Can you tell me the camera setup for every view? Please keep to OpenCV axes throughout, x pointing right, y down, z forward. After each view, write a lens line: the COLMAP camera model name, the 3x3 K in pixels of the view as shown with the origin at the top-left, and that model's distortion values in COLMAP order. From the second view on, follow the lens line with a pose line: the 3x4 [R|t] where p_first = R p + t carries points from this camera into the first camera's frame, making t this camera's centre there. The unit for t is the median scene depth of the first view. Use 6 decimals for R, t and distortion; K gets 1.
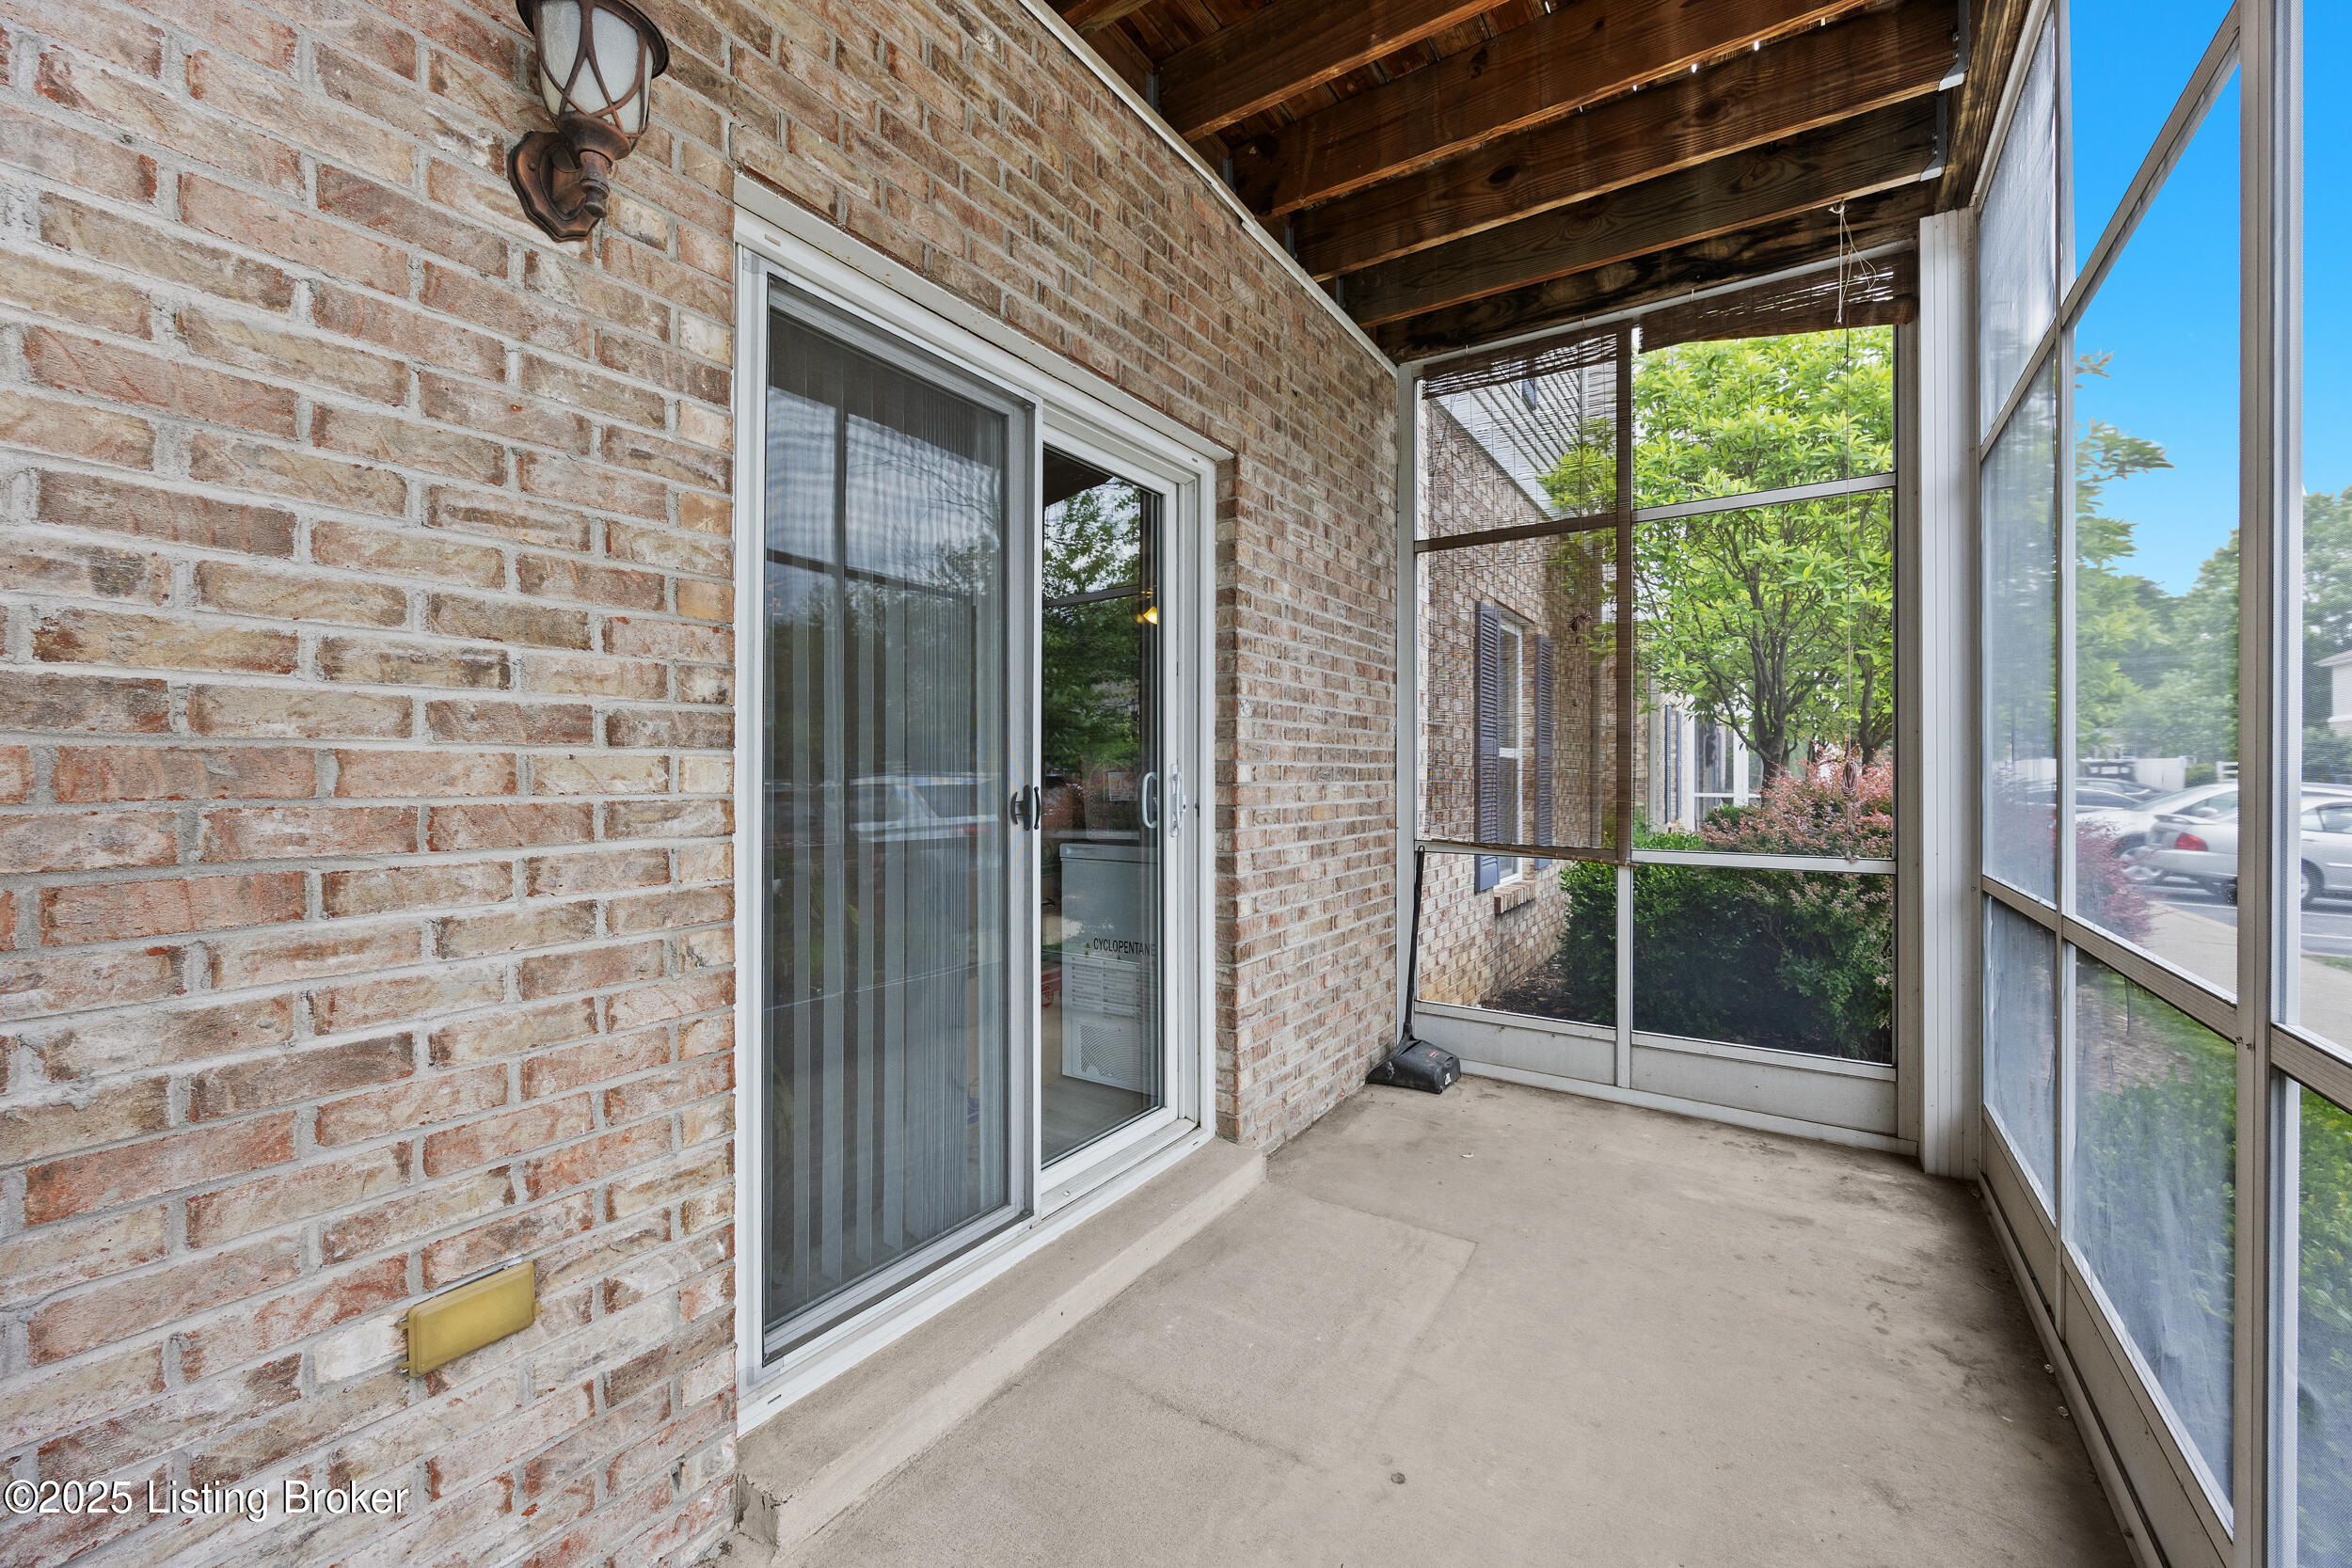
lens RADIAL K [[900.3, 0, 1167.2], [0, 900.3, 777.2], [0, 0, 1]] dist [-0.001203, -0.000050]
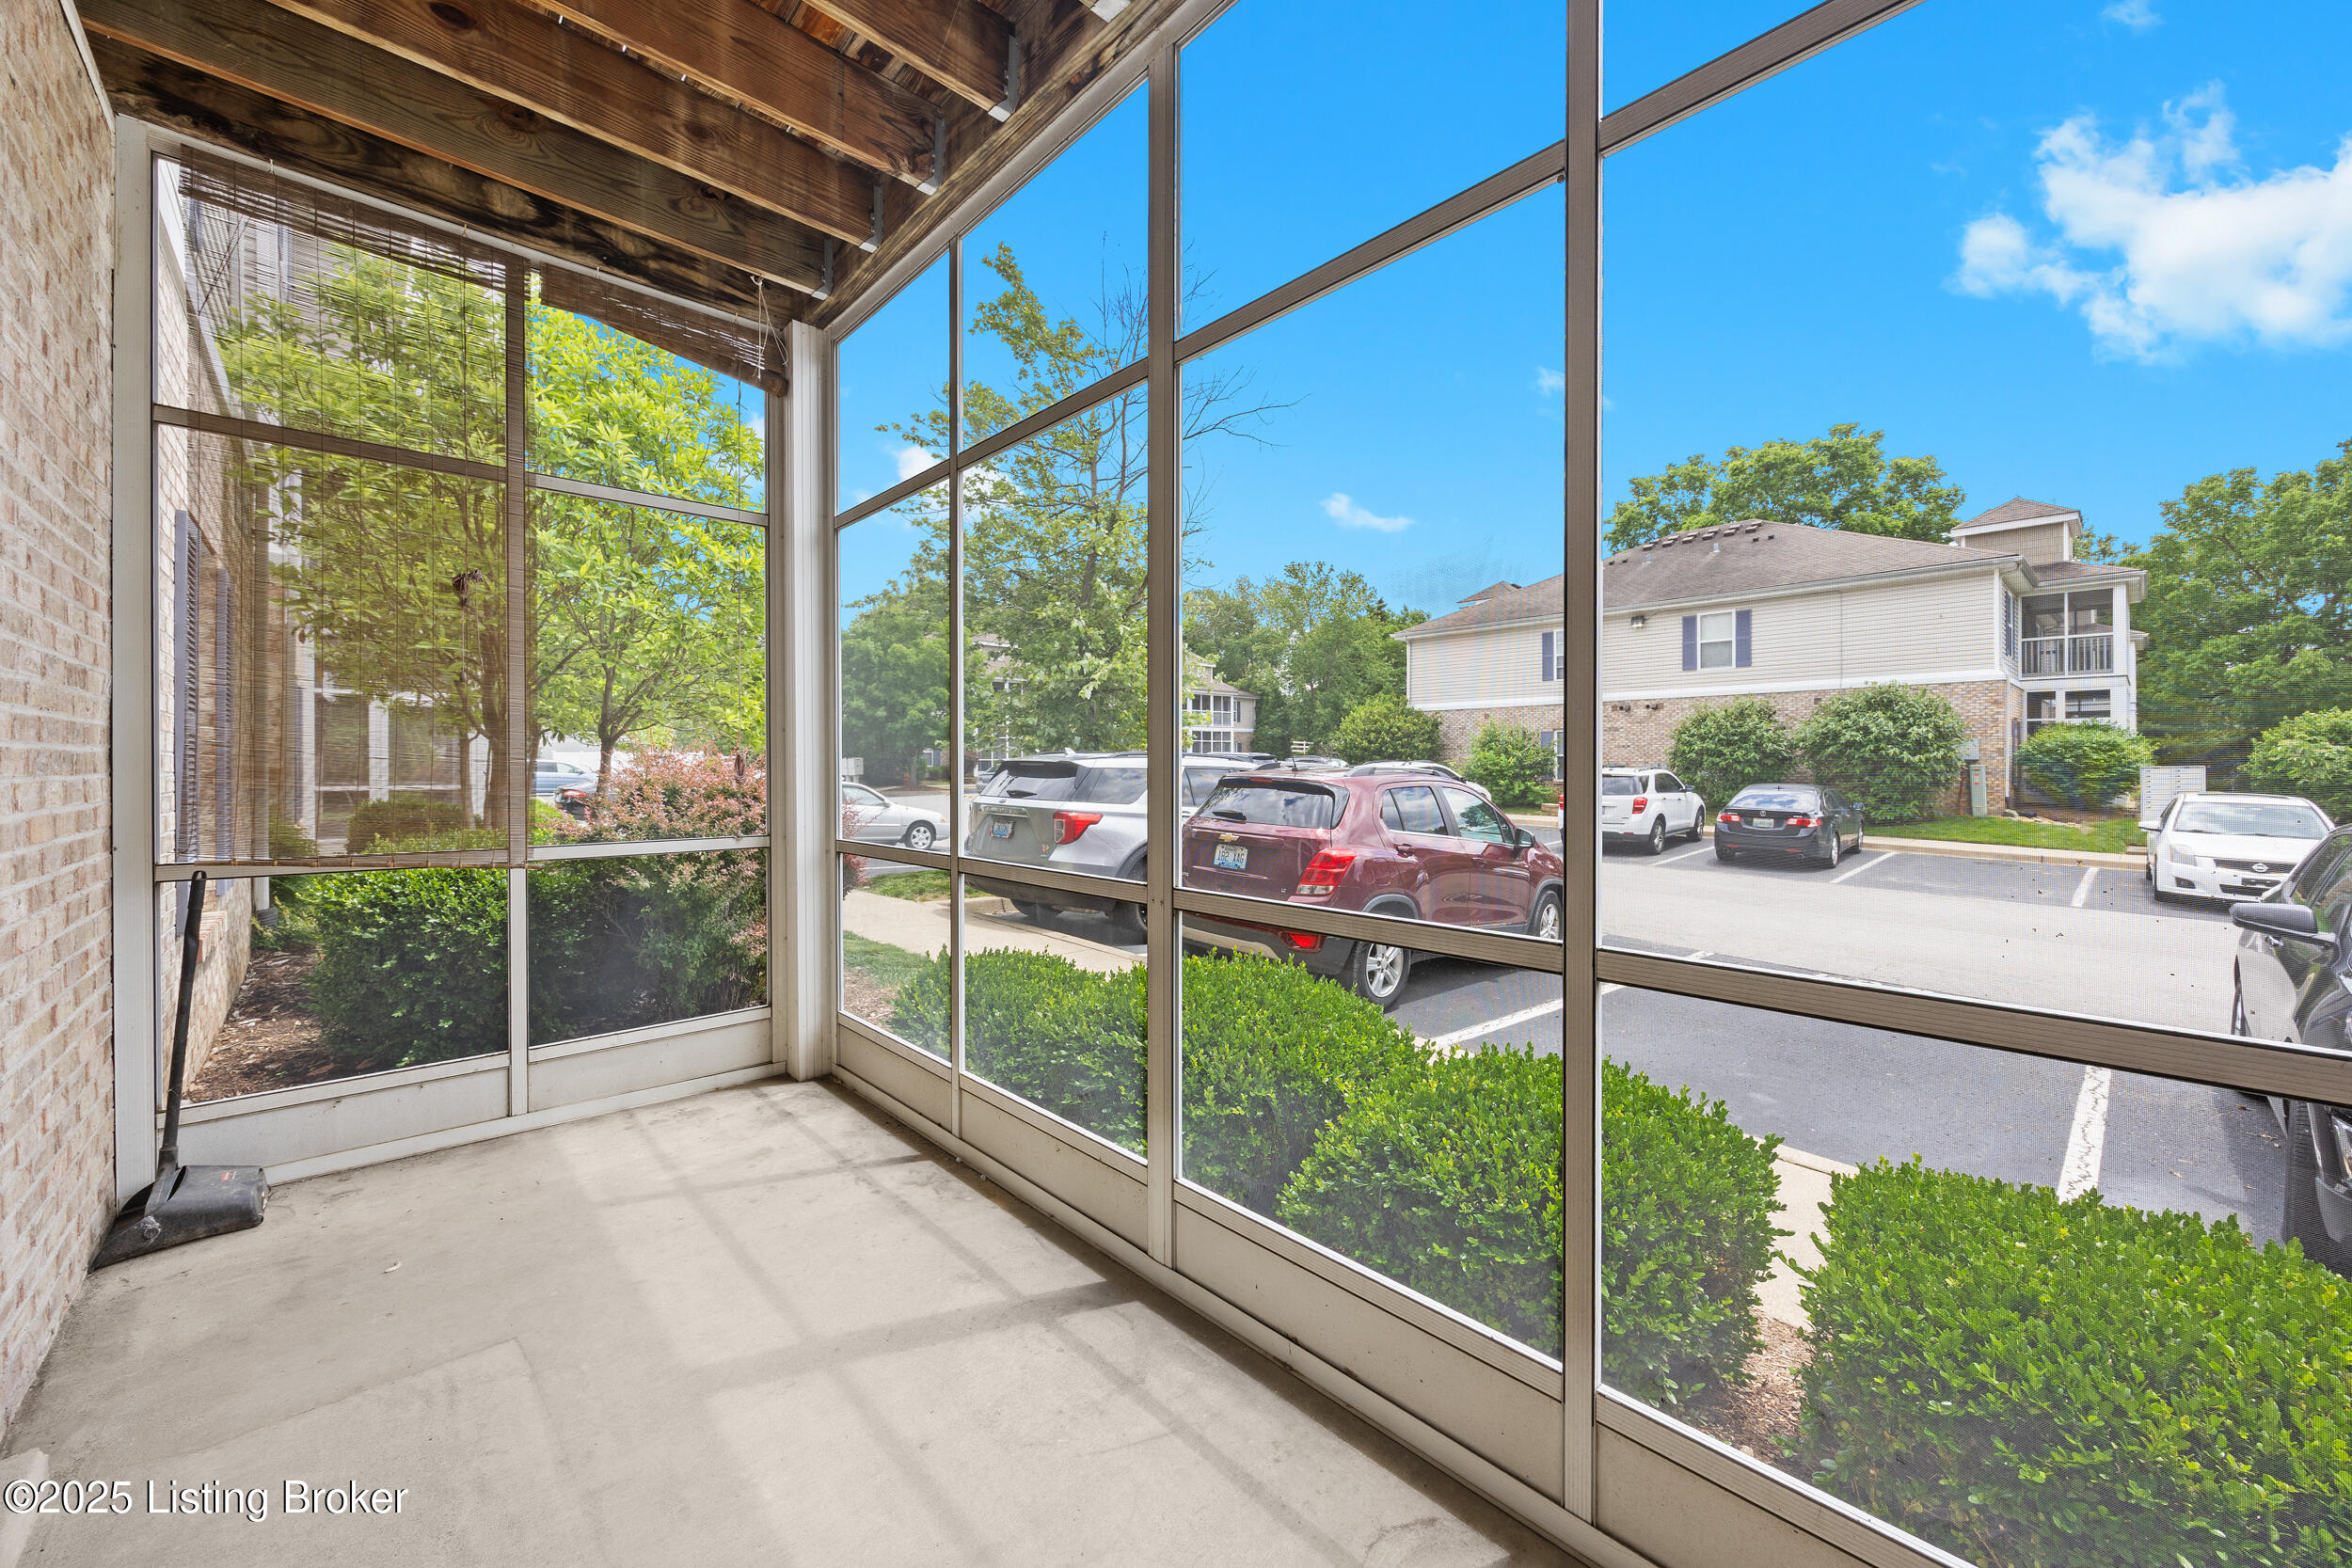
lens RADIAL K [[900.3, 0, 1186.9], [0, 900.3, 766.8], [0, 0, 1]] dist [-0.001203, -0.000050]
pose [[0.231858, -0.001622, 0.972748, -0.214704], [0.002344, 0.999997, 0.001109, 0.000032], [-0.972747, 0.002023, 0.231861, 0.151998]]
